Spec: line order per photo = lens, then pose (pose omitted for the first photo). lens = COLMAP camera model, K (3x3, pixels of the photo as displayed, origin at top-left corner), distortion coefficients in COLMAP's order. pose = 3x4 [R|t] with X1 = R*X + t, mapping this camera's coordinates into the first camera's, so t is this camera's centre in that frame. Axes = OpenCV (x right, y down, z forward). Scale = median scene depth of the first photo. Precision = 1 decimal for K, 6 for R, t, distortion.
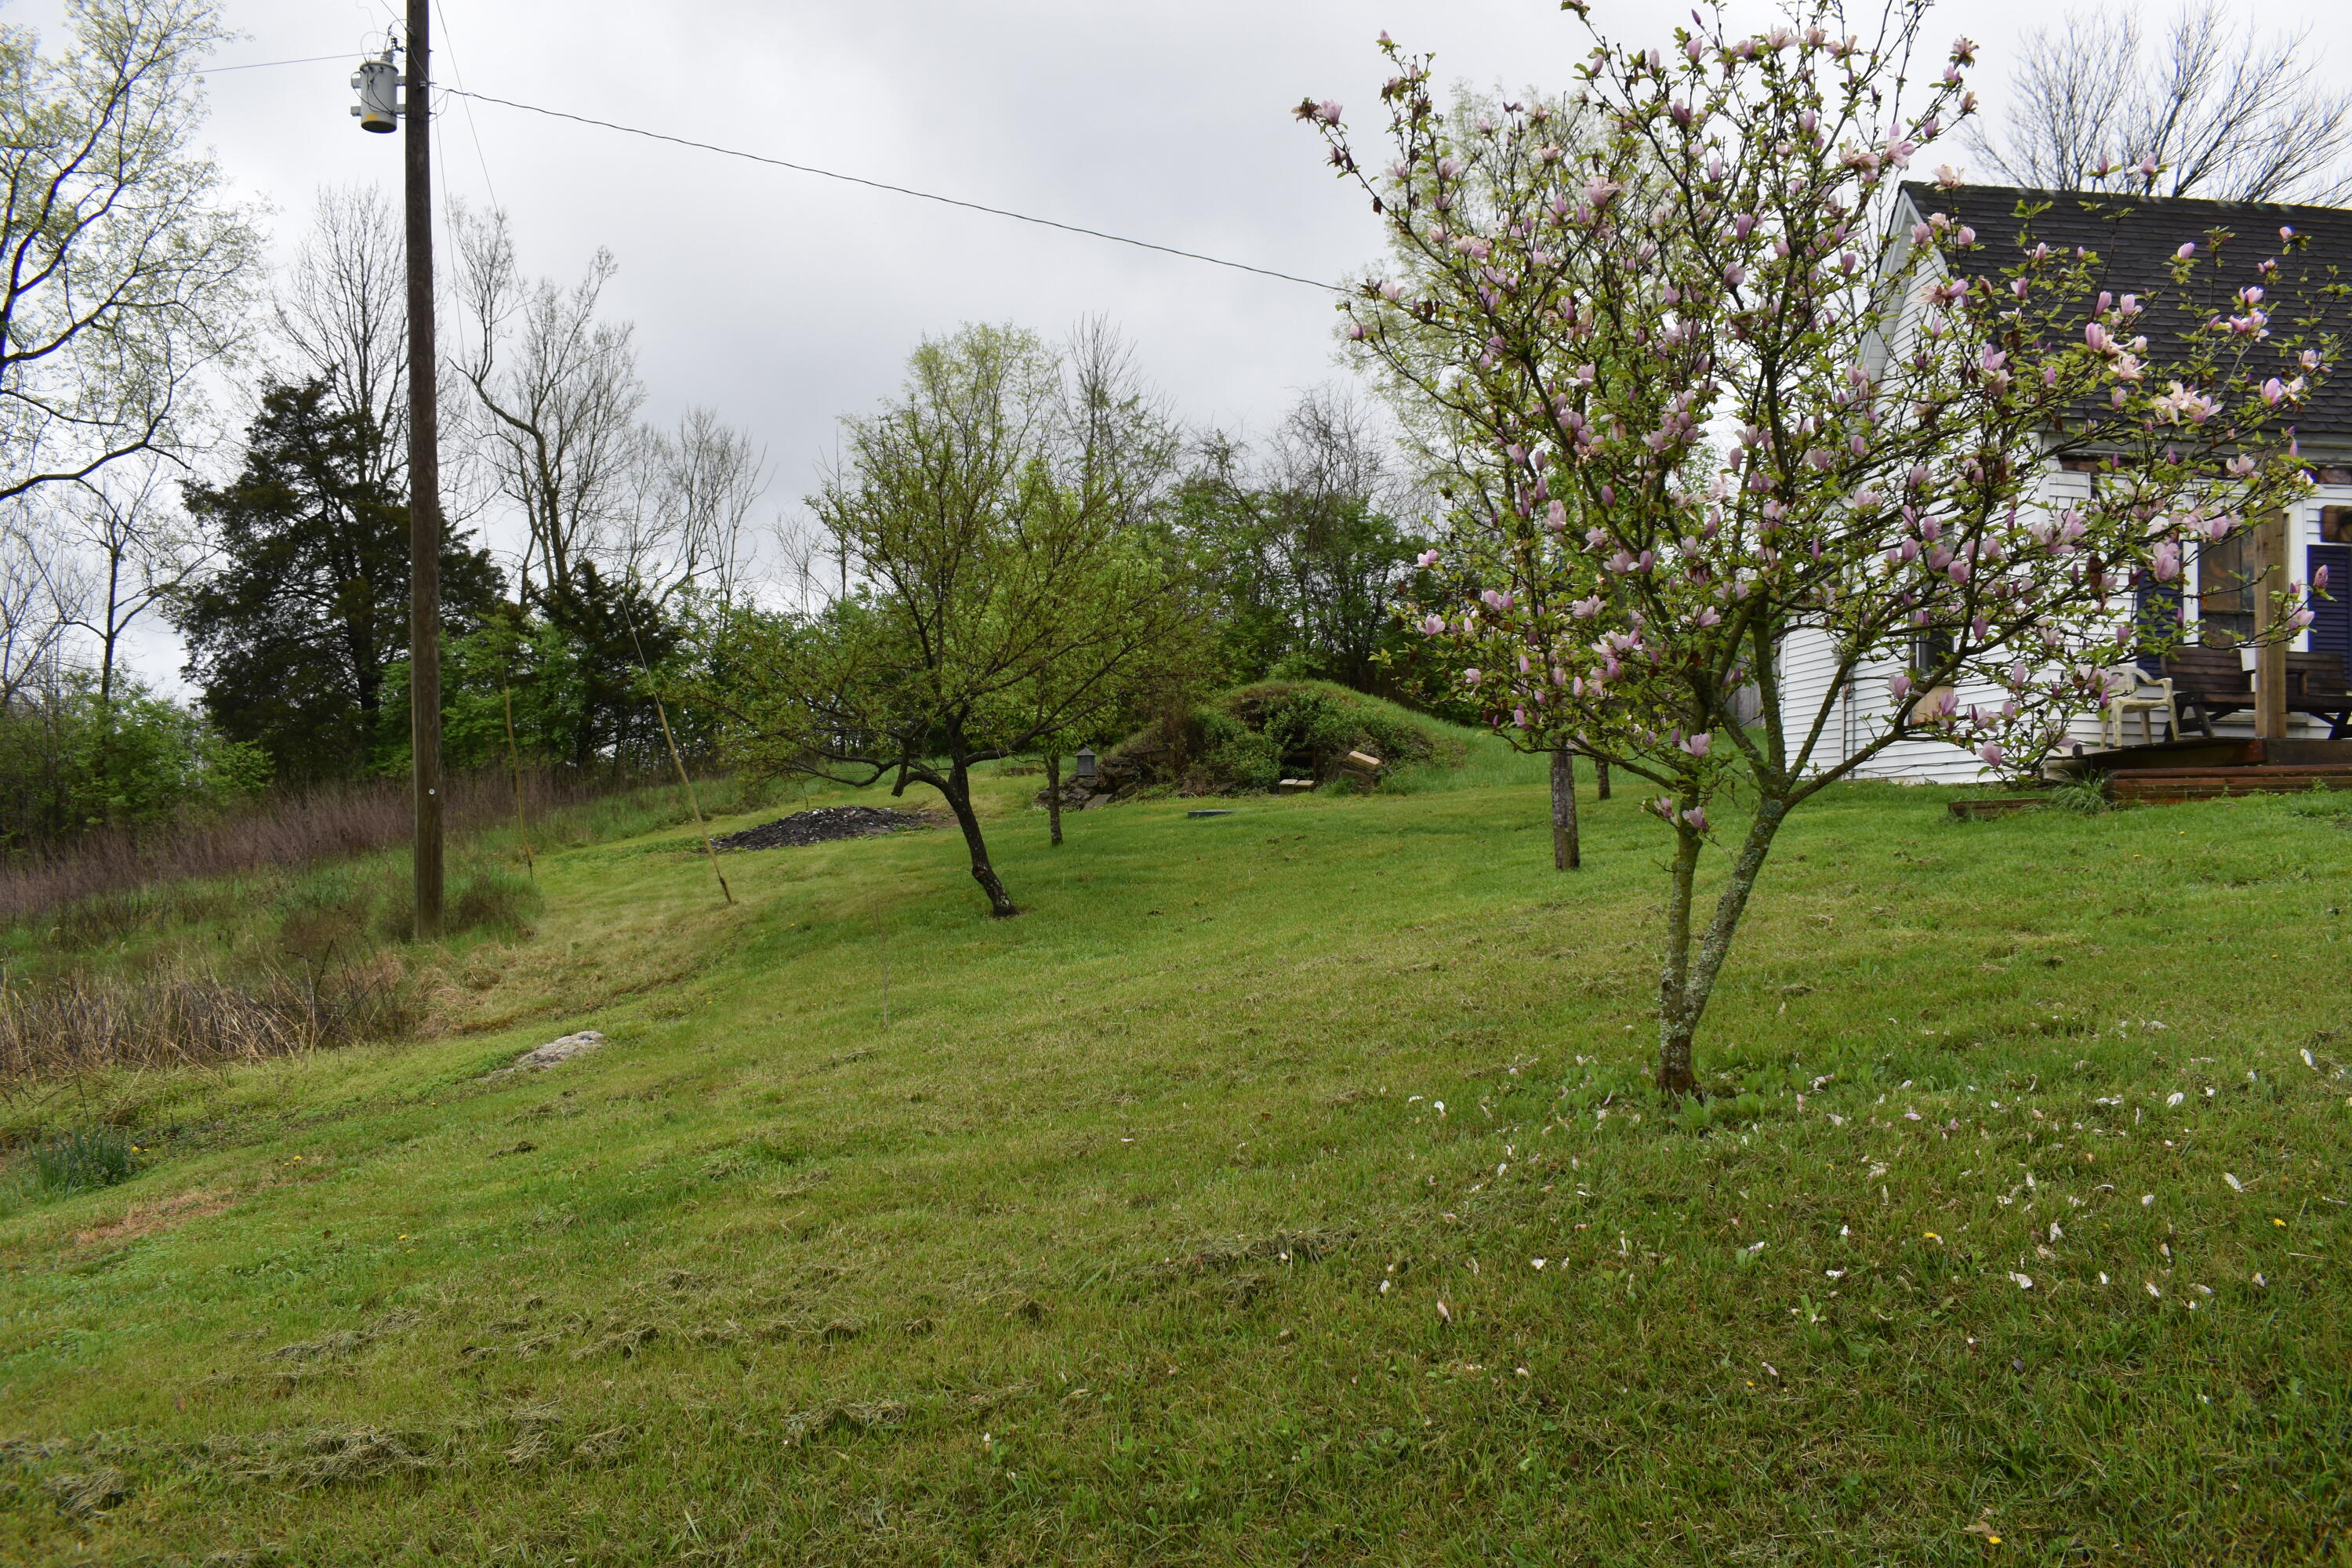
lens RADIAL K [[1828.7, 0, 1168.8], [0, 1828.7, 795.3], [0, 0, 1]] dist [-0.099979, 0.018781]
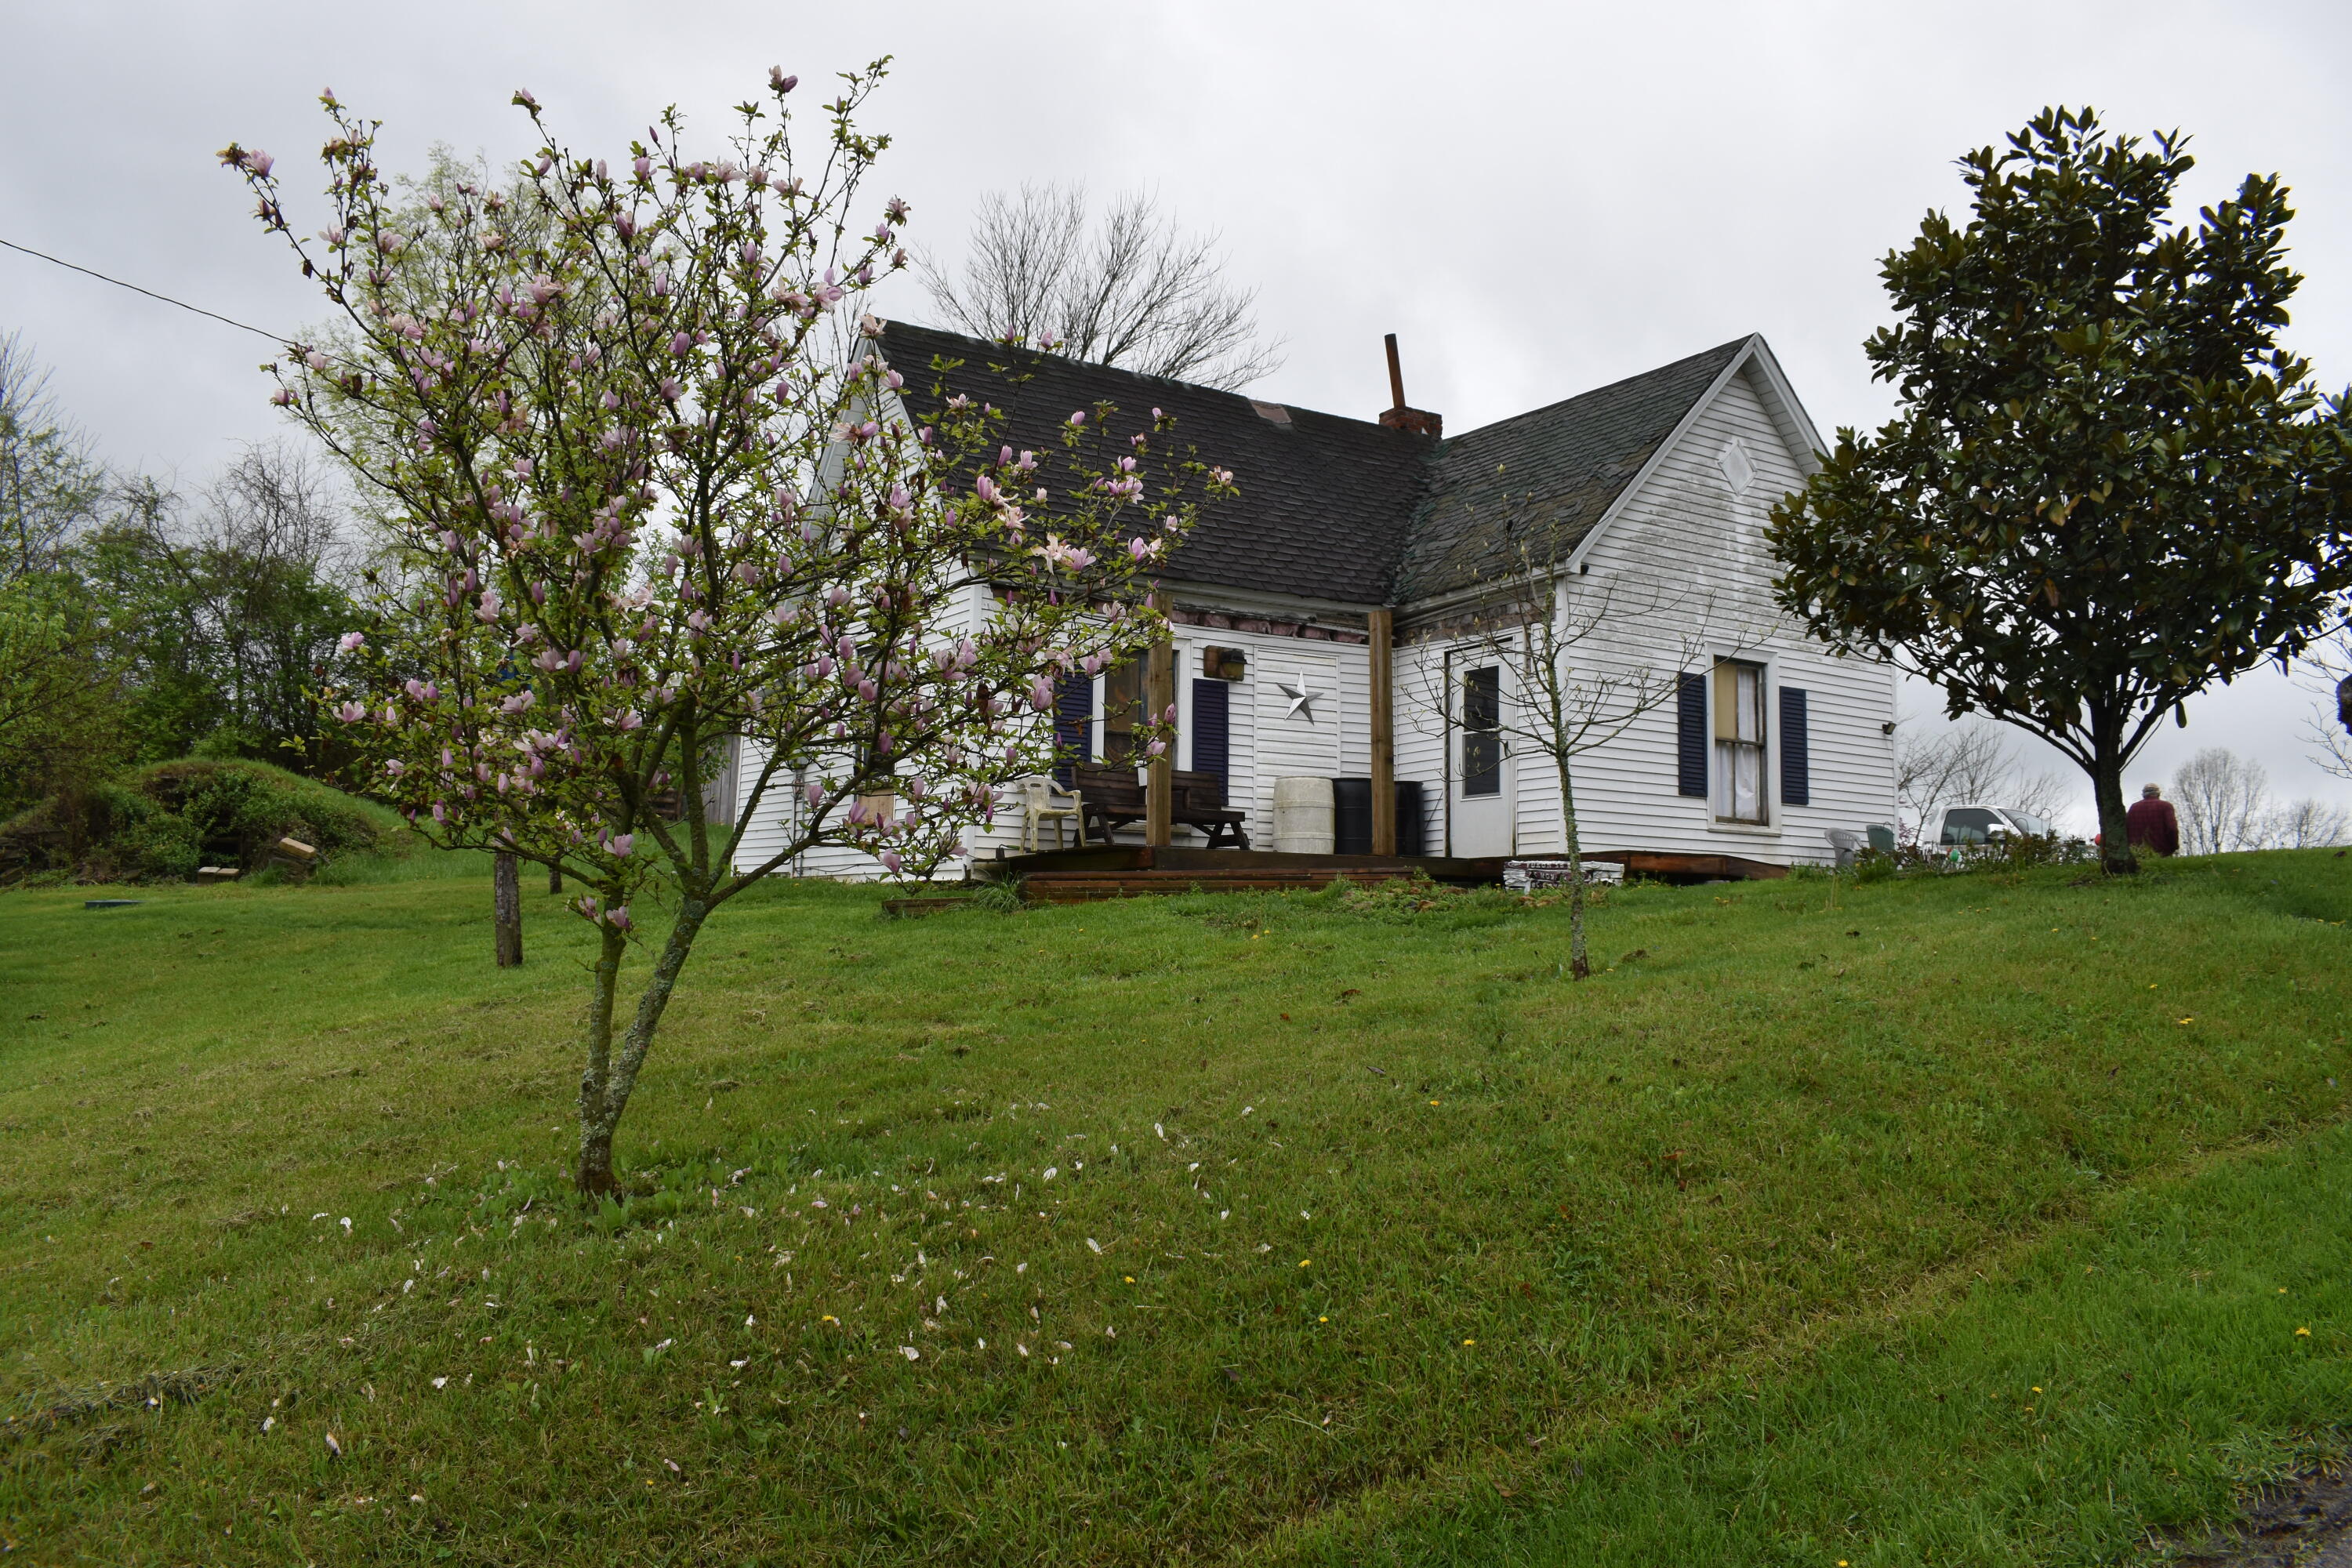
lens RADIAL K [[1828.7, 0, 1168.8], [0, 1828.7, 795.3], [0, 0, 1]] dist [-0.099979, 0.018781]
pose [[0.849606, 0.035950, 0.526192, 0.019513], [-0.008897, 0.998509, -0.053854, -0.004141], [-0.527343, 0.041073, 0.848659, -0.016340]]
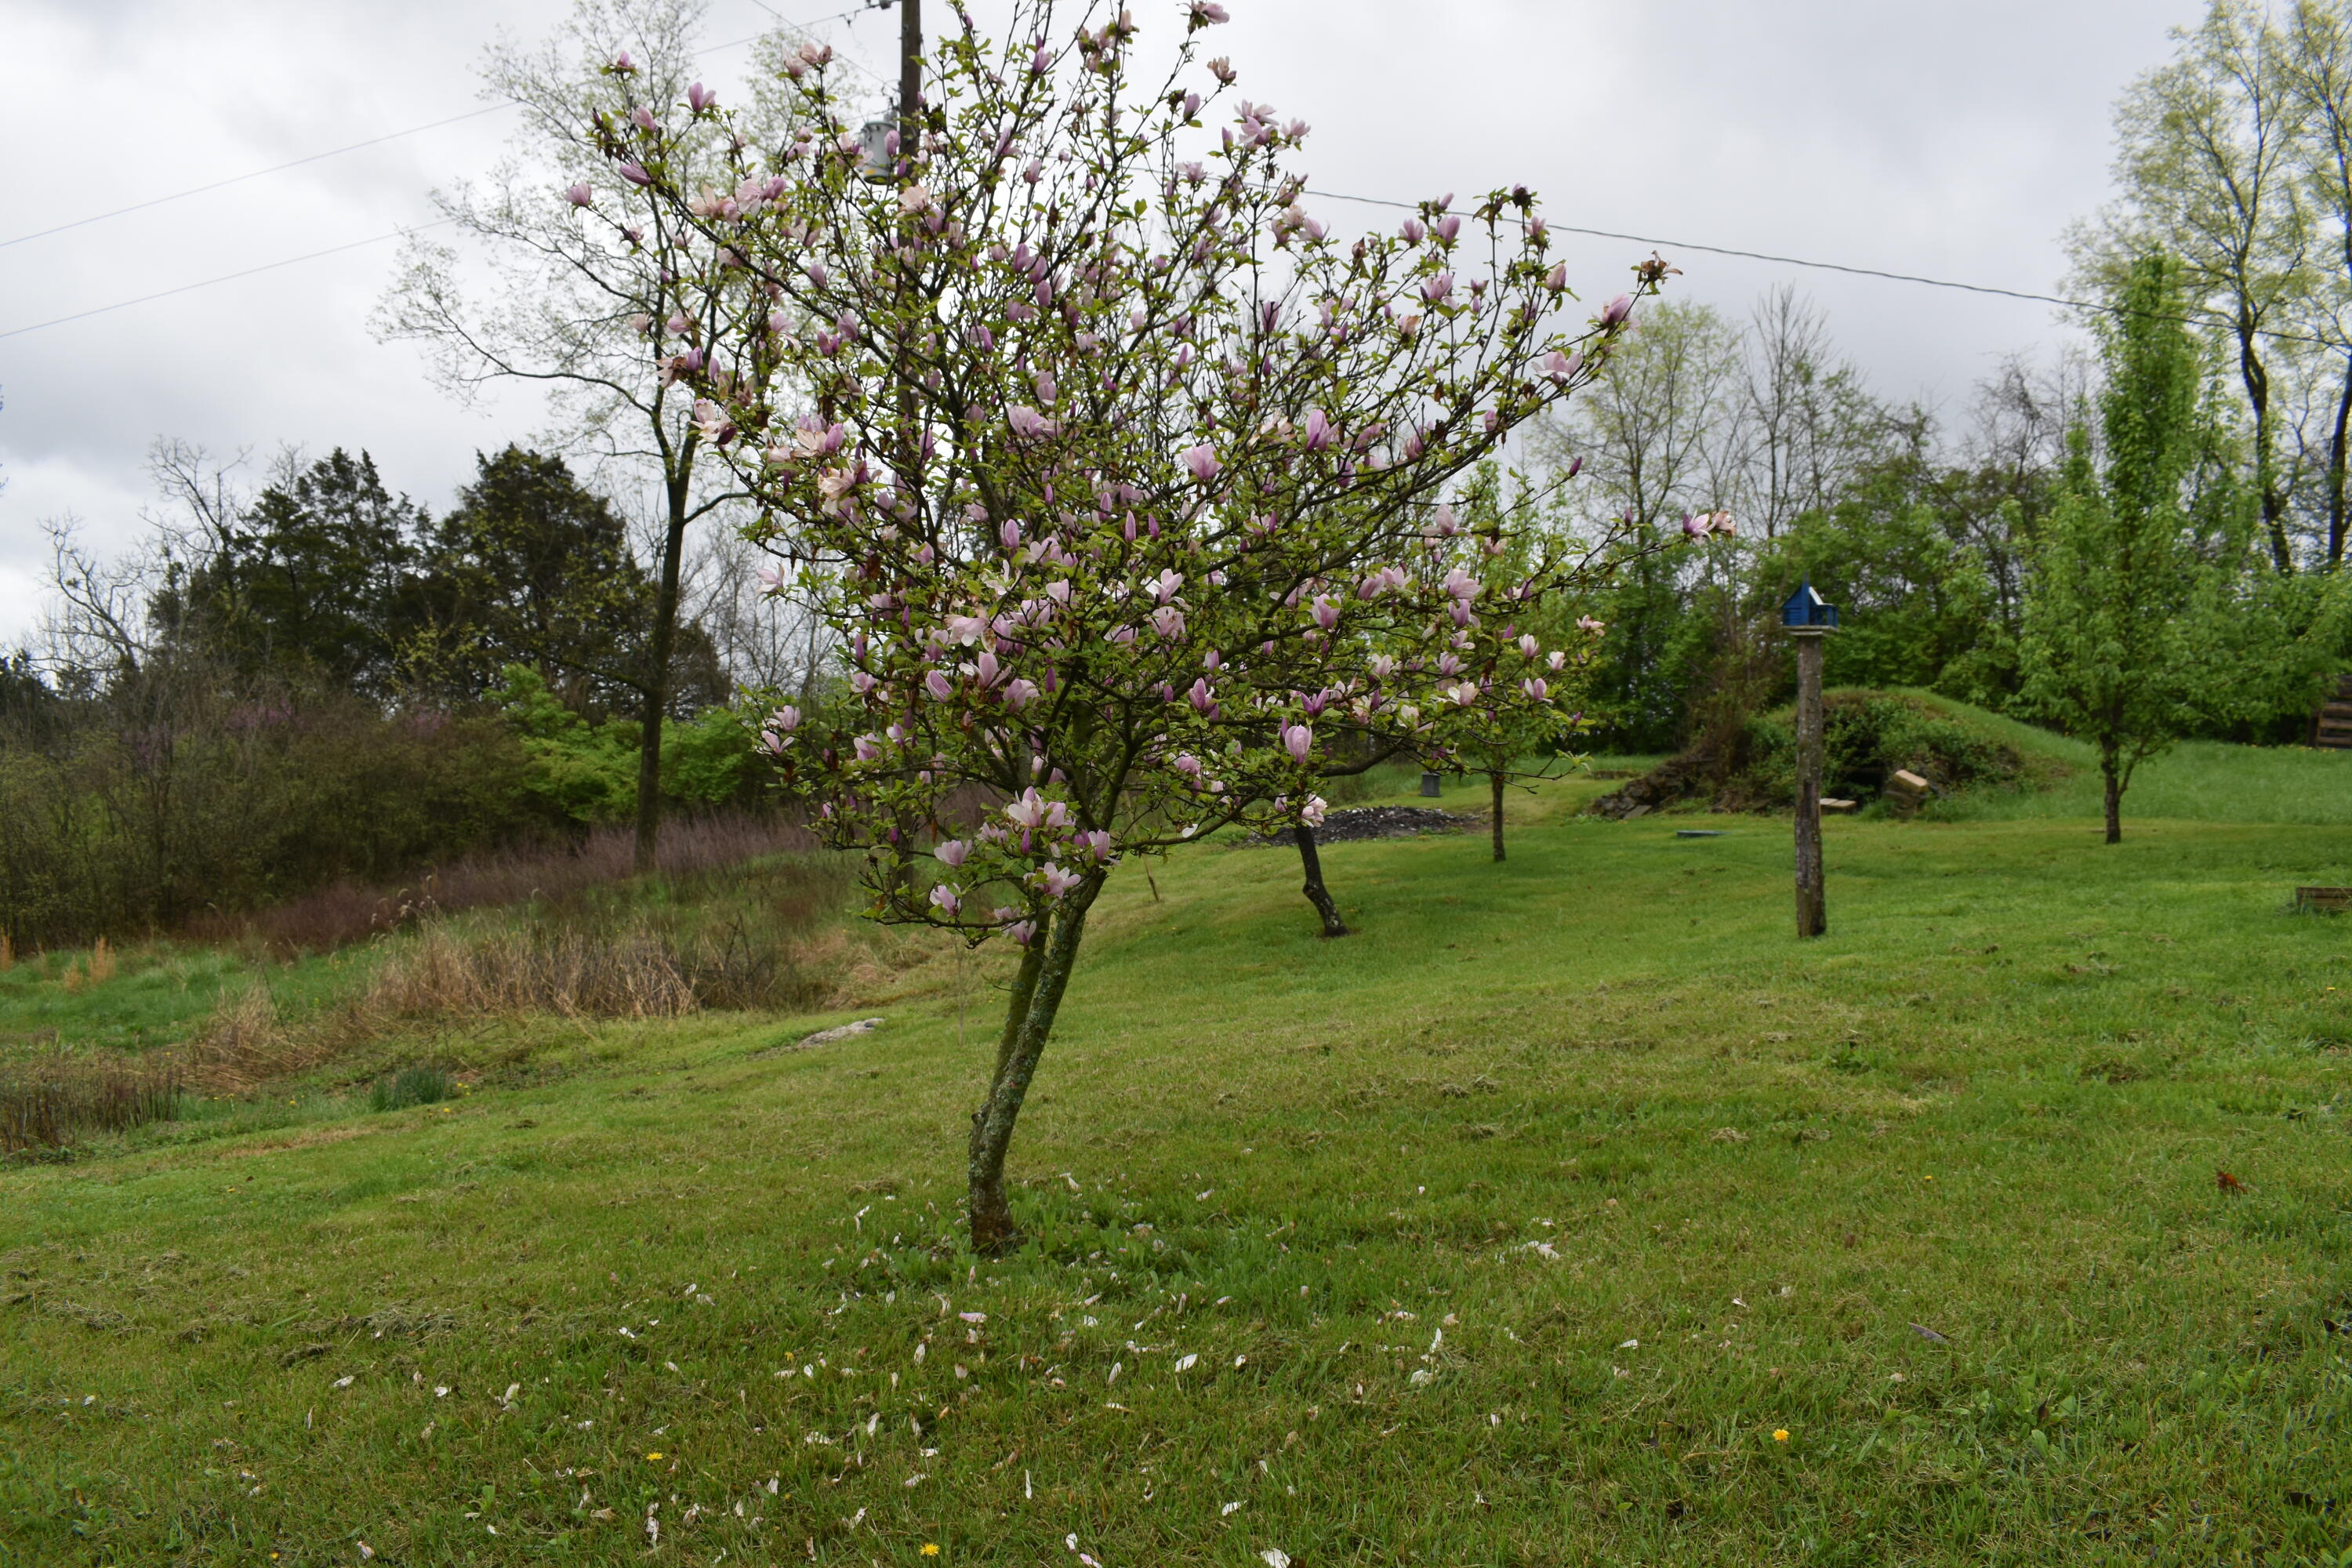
lens RADIAL K [[1828.7, 0, 1168.8], [0, 1828.7, 795.3], [0, 0, 1]] dist [-0.099979, 0.018781]
pose [[0.891275, 0.040321, -0.451667, 0.794708], [-0.034458, 0.999181, 0.021201, -0.080999], [0.452152, -0.003332, 0.891935, 0.241116]]
